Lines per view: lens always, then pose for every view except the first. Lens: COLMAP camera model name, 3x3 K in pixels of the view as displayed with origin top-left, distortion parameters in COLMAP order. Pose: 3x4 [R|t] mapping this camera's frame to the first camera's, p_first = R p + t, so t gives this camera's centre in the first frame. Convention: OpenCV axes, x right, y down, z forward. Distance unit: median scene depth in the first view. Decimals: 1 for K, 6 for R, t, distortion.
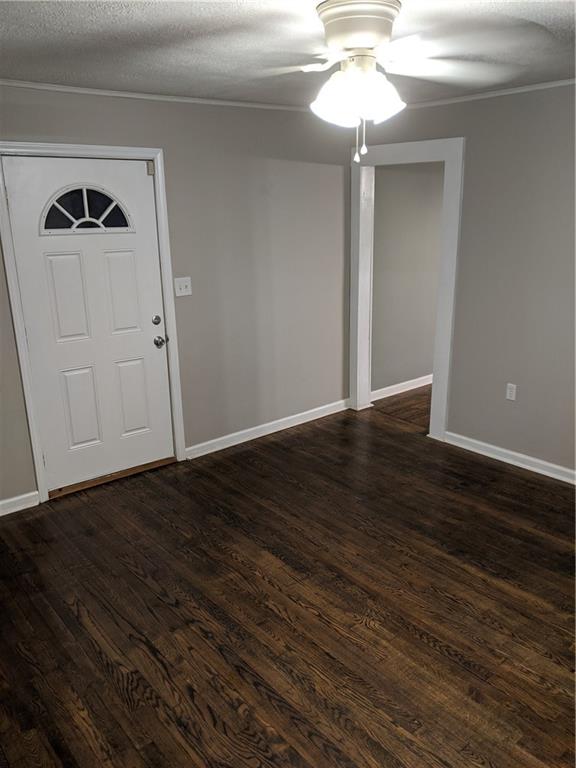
lens RADIAL K [[622.9, 0, 288.6], [0, 622.9, 394.5], [0, 0, 1]] dist [0.069087, -0.125133]
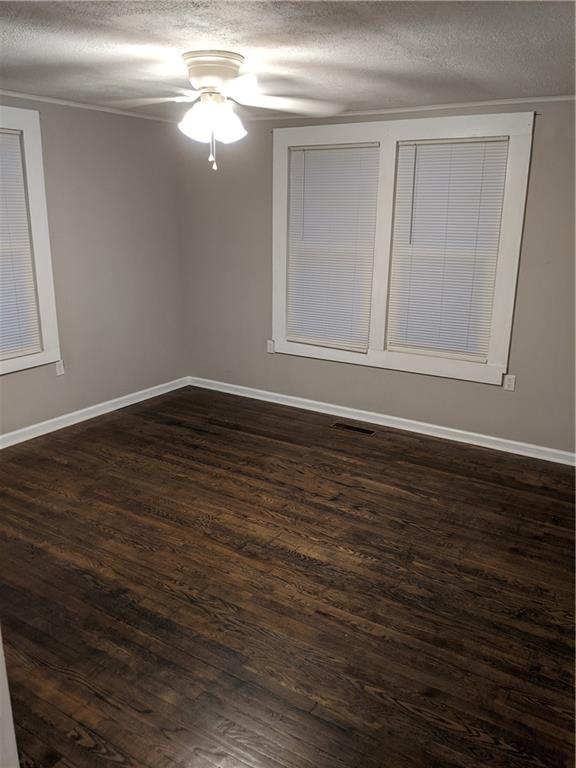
lens RADIAL K [[622.9, 0, 288.6], [0, 622.9, 394.5], [0, 0, 1]] dist [0.069087, -0.125133]
pose [[-0.946114, 0.097300, -0.308869, 0.311154], [-0.091182, 0.835161, 0.542395, -0.518201], [0.310731, 0.541331, -0.781285, 1.744375]]
